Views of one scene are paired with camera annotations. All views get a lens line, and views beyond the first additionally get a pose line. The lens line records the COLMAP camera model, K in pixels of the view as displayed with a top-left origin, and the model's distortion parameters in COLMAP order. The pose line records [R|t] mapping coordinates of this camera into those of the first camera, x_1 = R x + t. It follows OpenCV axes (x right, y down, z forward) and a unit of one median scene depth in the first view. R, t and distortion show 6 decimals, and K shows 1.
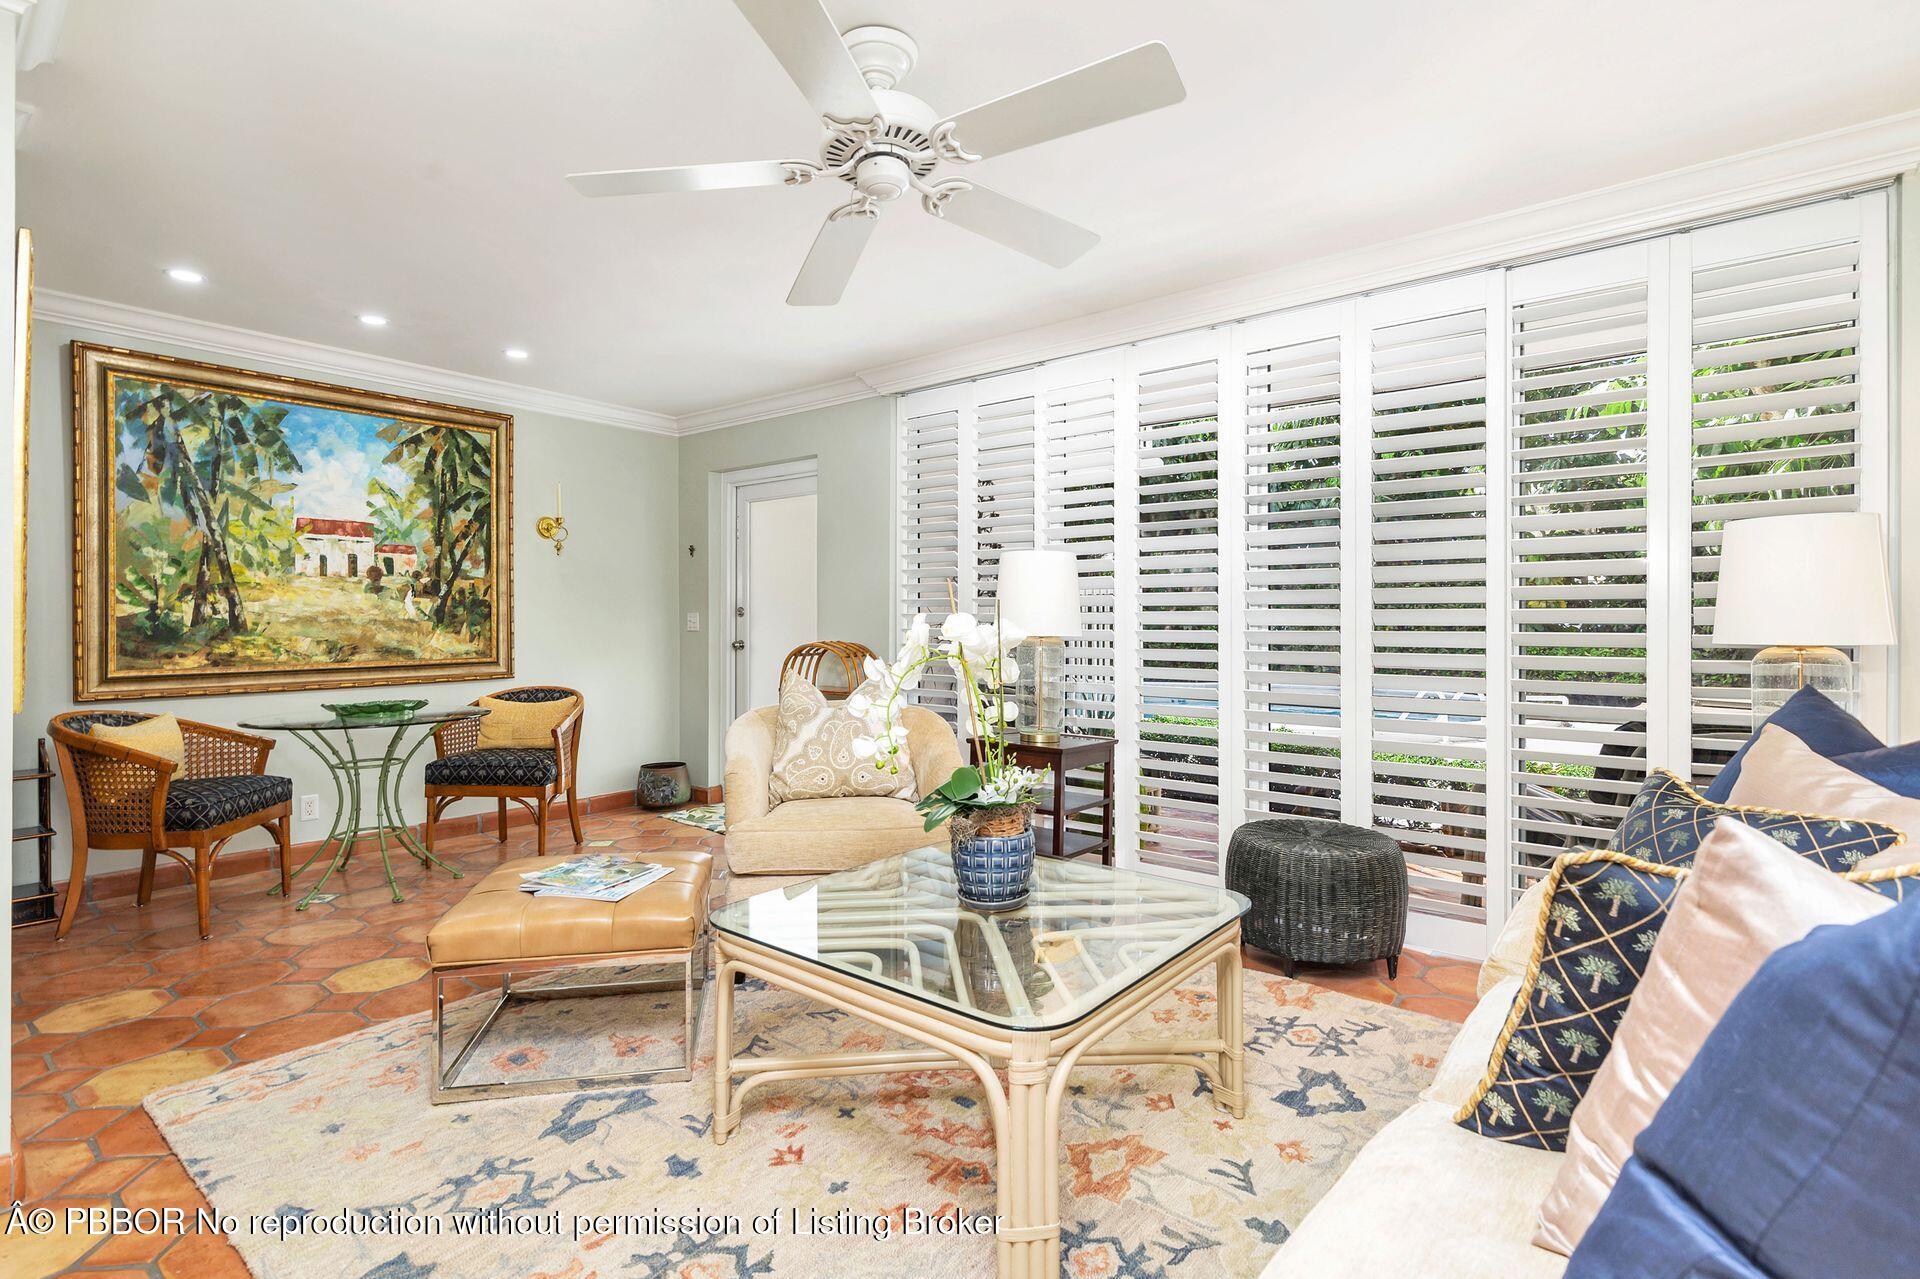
lens RADIAL K [[889.2, 0, 955.0], [0, 889.2, 629.1], [0, 0, 1]] dist [0.001860, -0.000282]
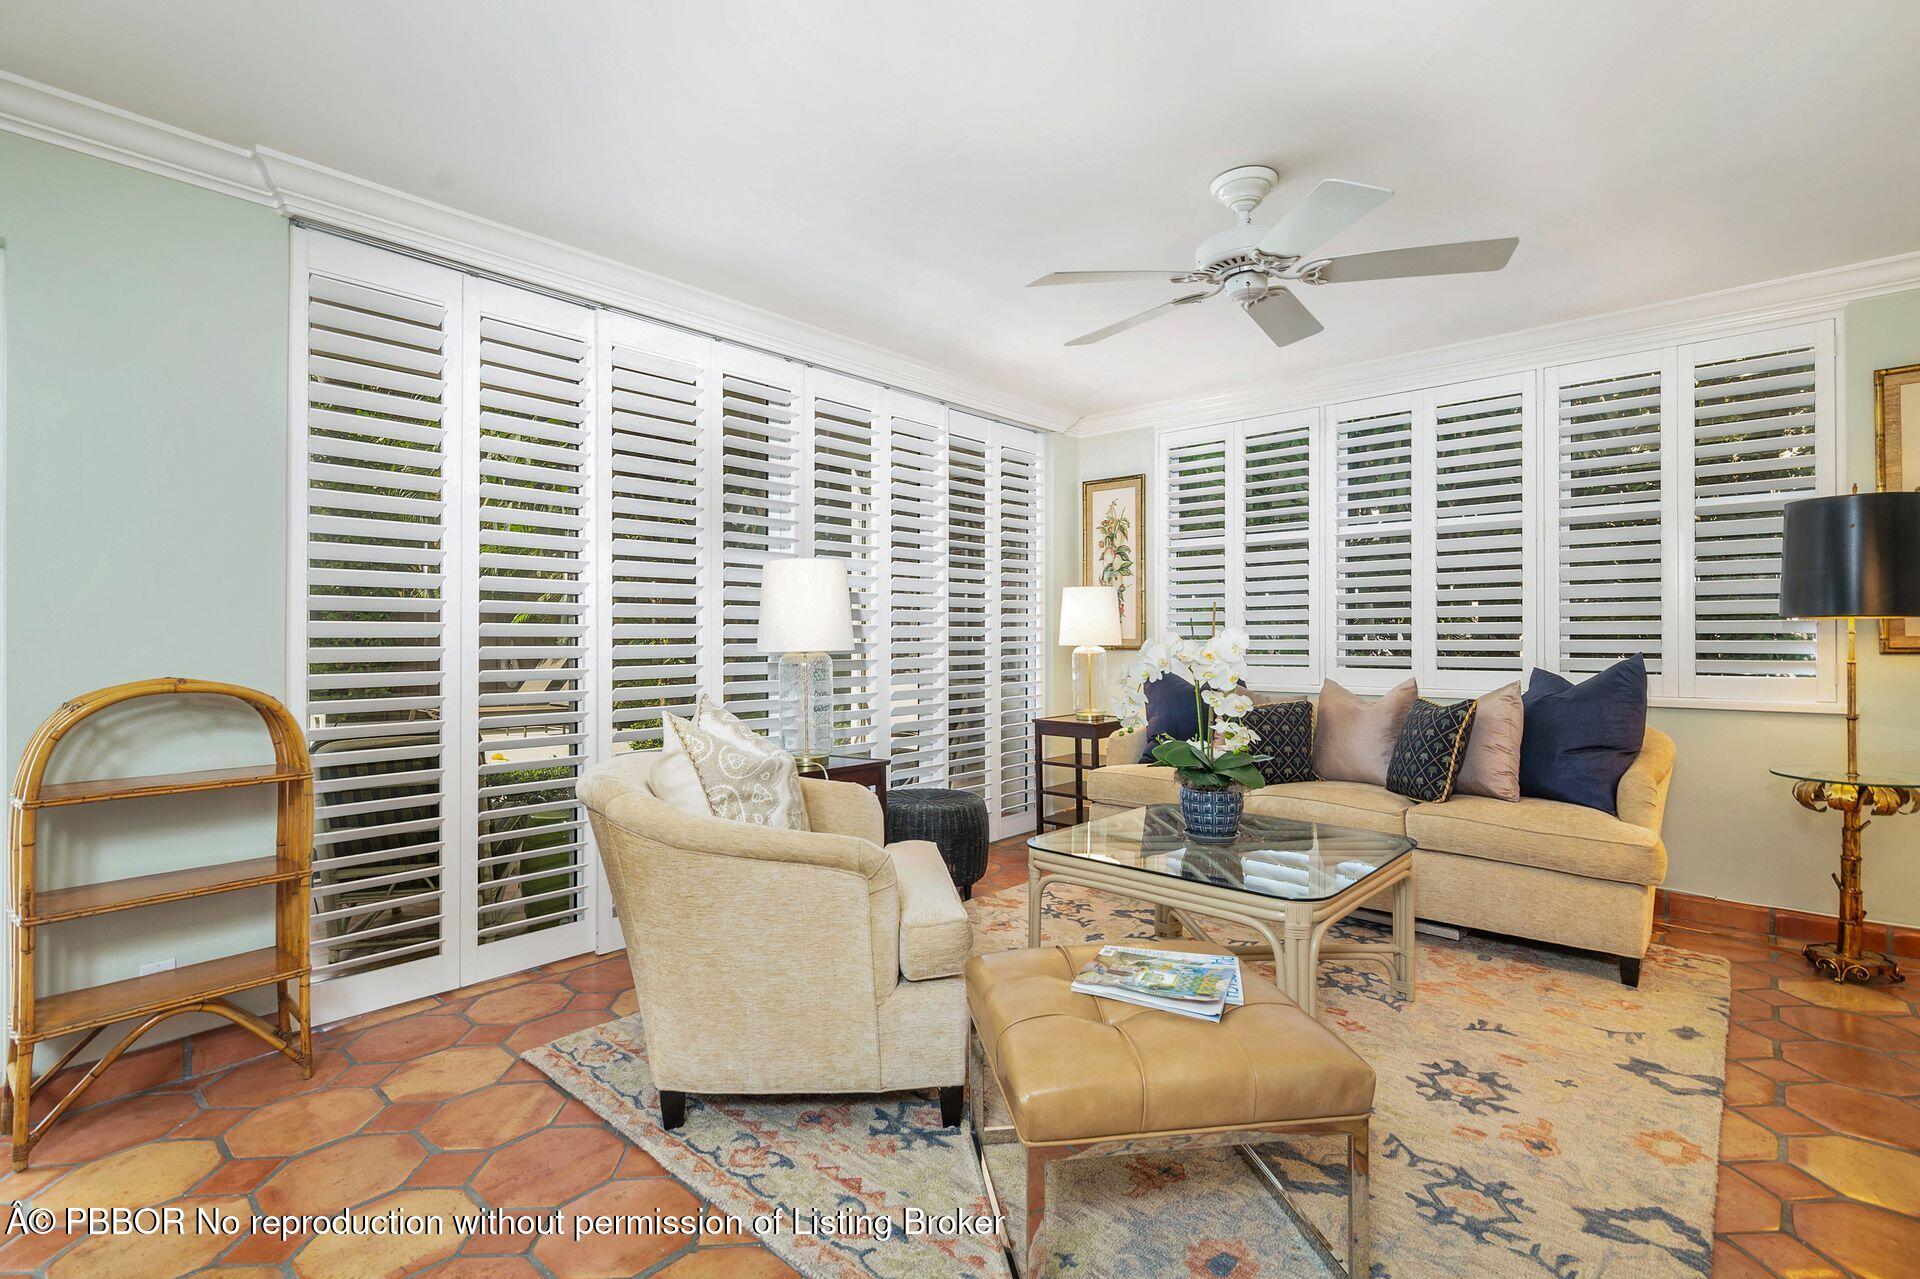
lens RADIAL K [[889.2, 0, 955.0], [0, 889.2, 629.1], [0, 0, 1]] dist [0.001860, -0.000282]
pose [[0.061908, 0.000457, 0.998082, -1.252650], [0.008681, 0.999962, -0.000997, -0.019407], [-0.998044, 0.008726, 0.061902, 1.212621]]
